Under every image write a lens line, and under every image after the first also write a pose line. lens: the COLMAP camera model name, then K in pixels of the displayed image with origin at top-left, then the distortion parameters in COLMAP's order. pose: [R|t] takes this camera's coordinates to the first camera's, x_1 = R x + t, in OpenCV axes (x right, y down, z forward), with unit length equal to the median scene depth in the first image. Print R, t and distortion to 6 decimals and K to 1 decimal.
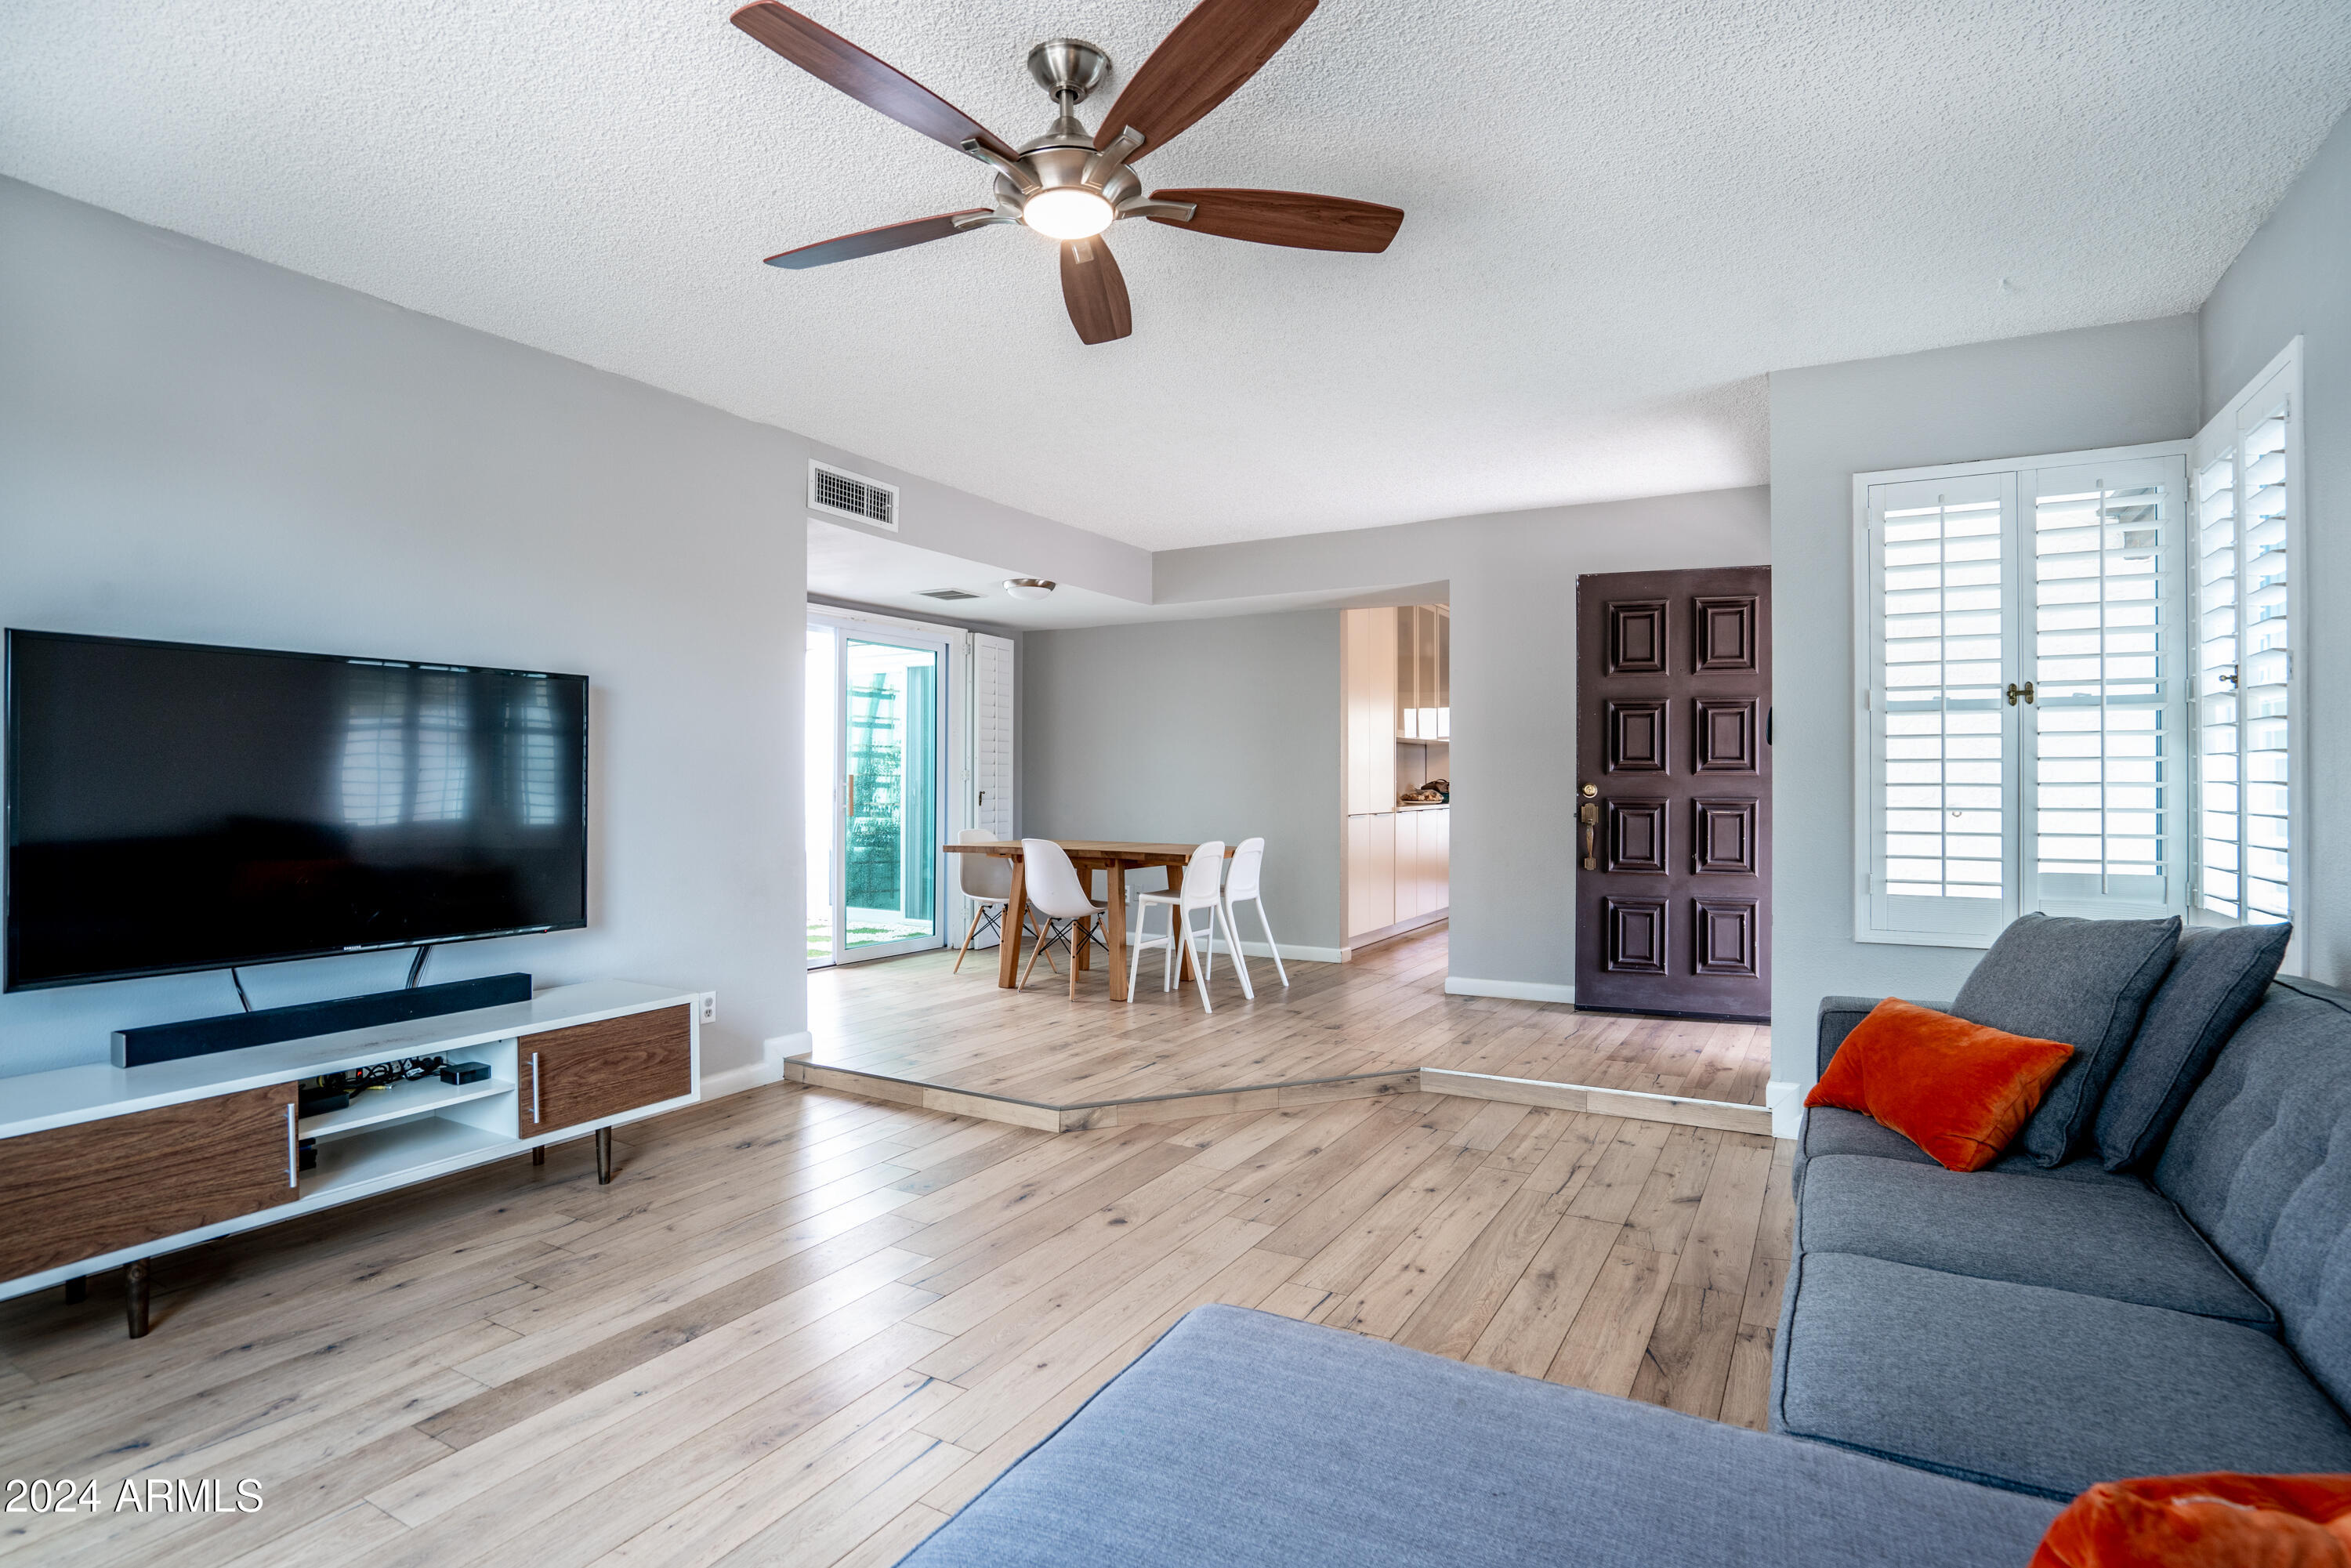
lens RADIAL K [[1147.5, 0, 1168.6], [0, 1147.5, 779.8], [0, 0, 1]] dist [-0.031216, 0.005103]
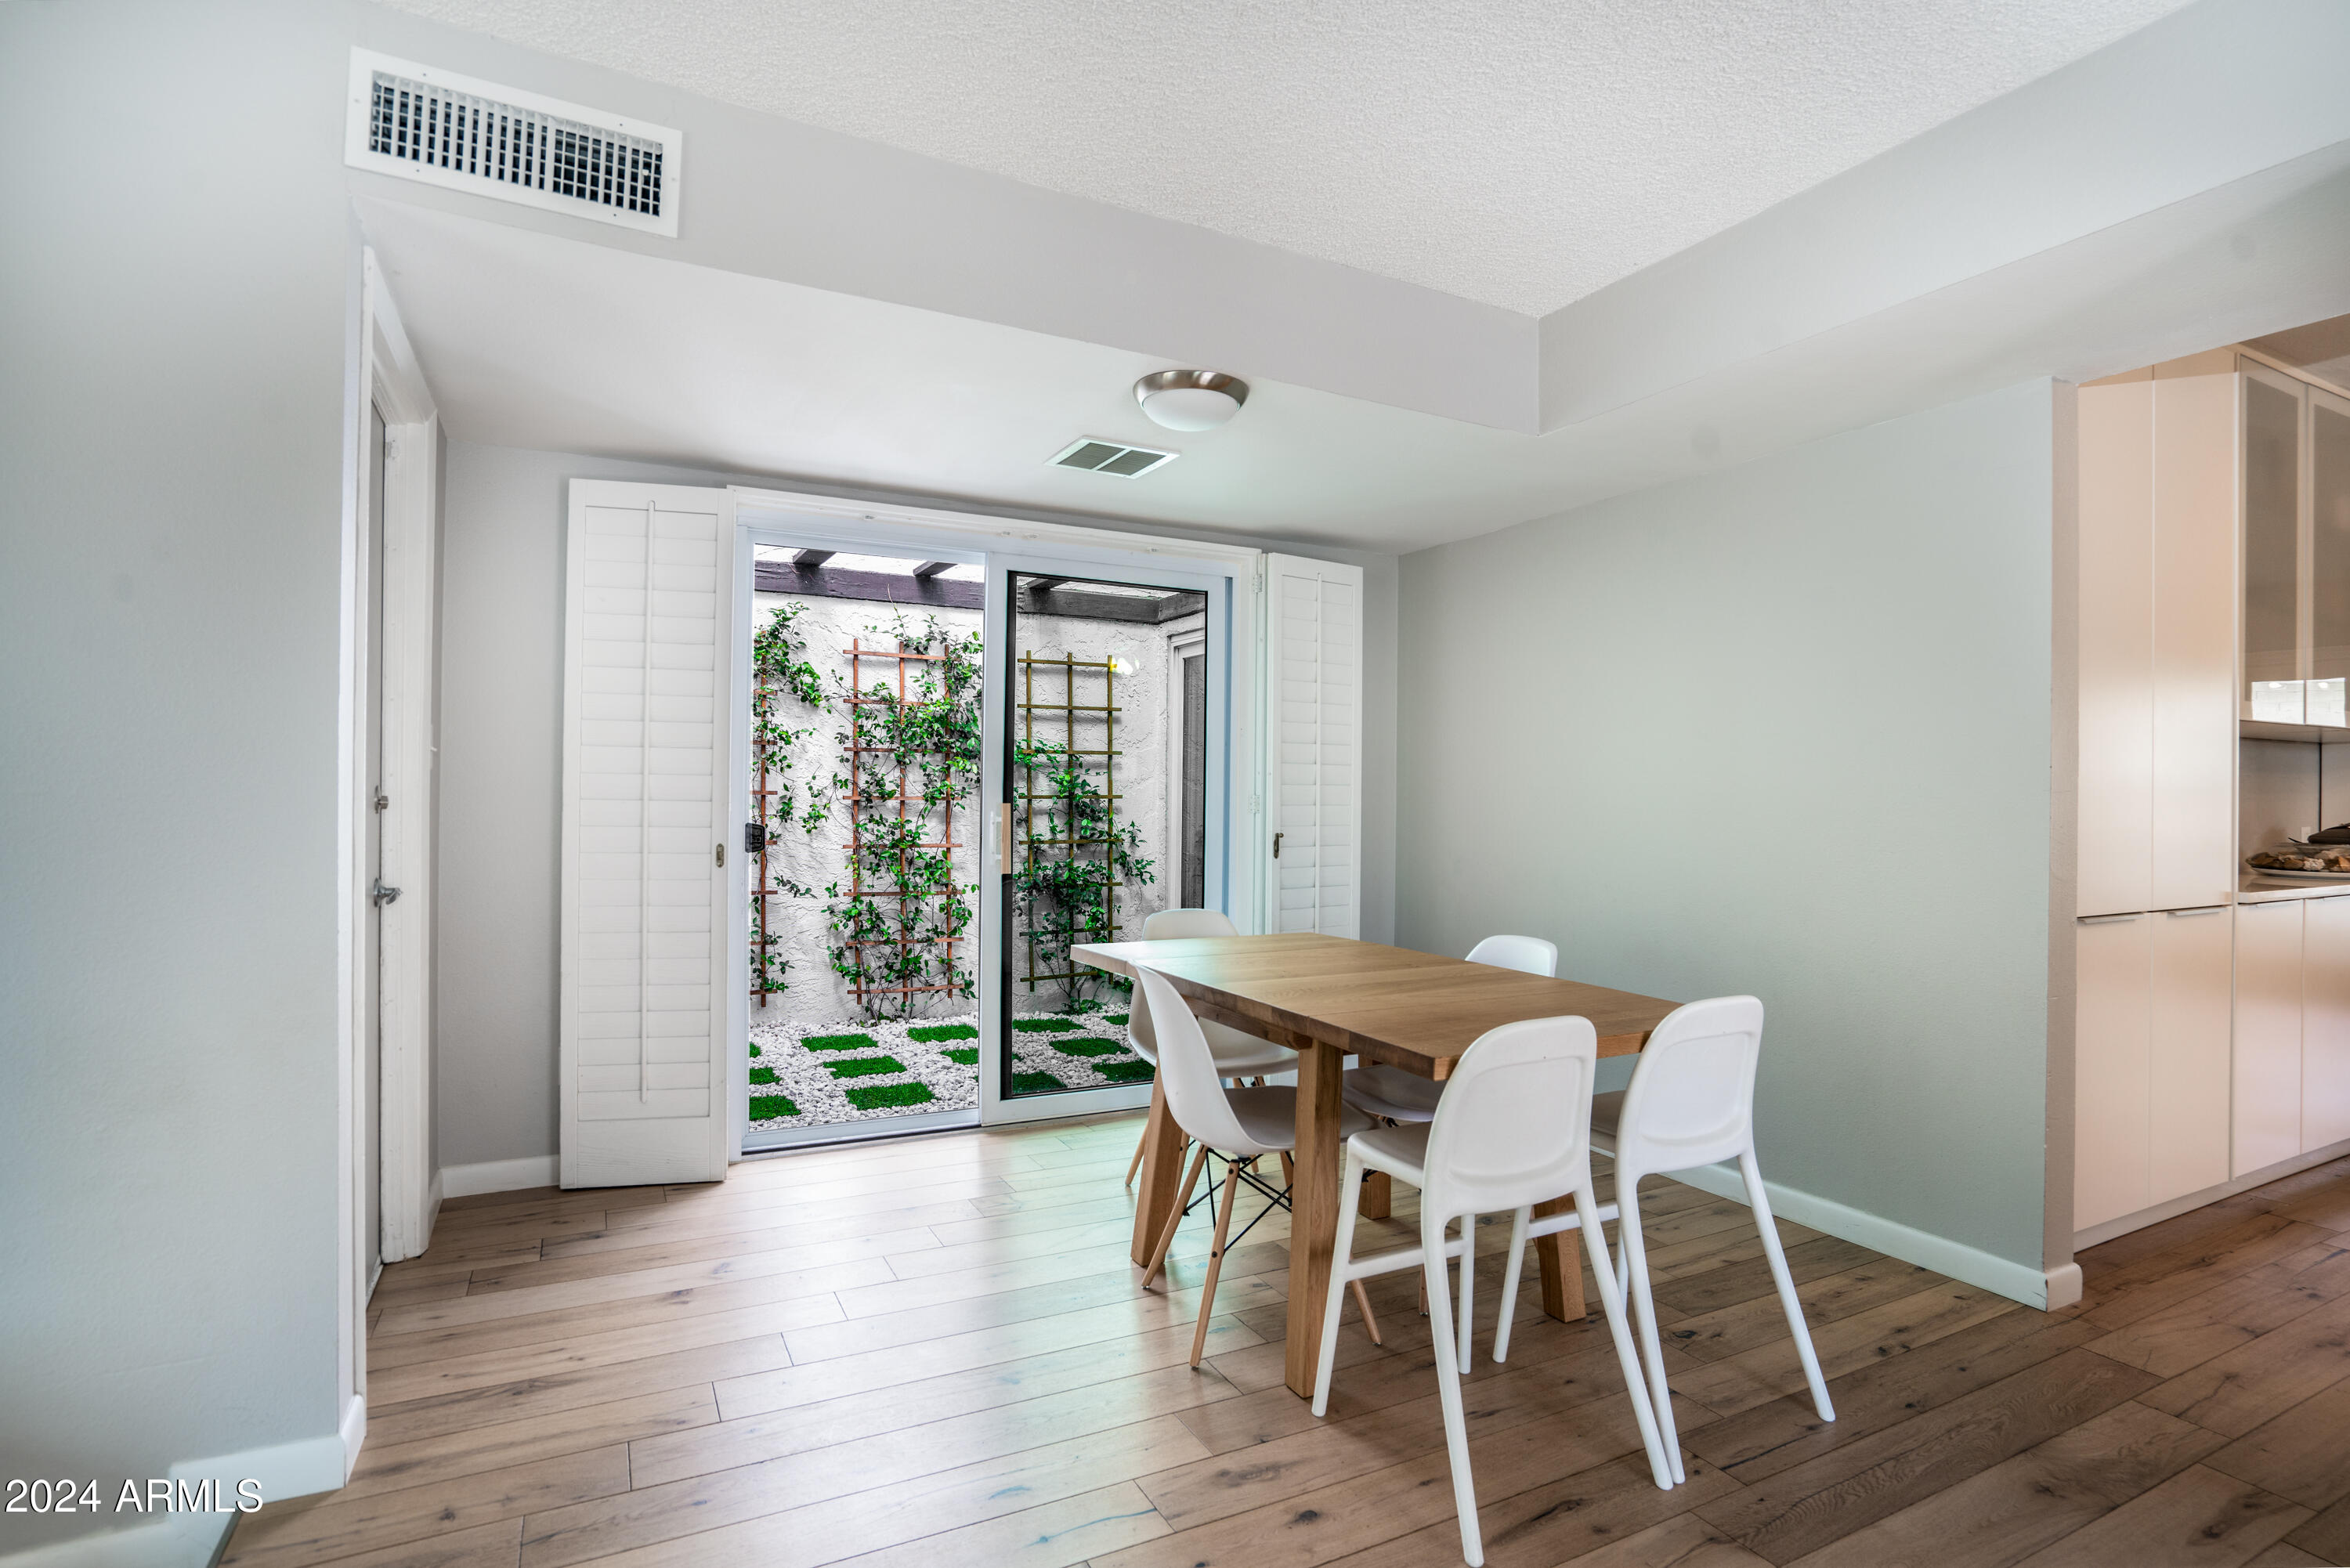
lens RADIAL K [[1147.0, 0, 1181.0], [0, 1147.0, 800.8], [0, 0, 1]] dist [-0.031216, 0.005103]
pose [[0.851493, 0.007053, -0.524318, 0.116666], [-0.004418, 0.999971, 0.006276, -0.010520], [0.524347, -0.003028, 0.851499, 0.619172]]
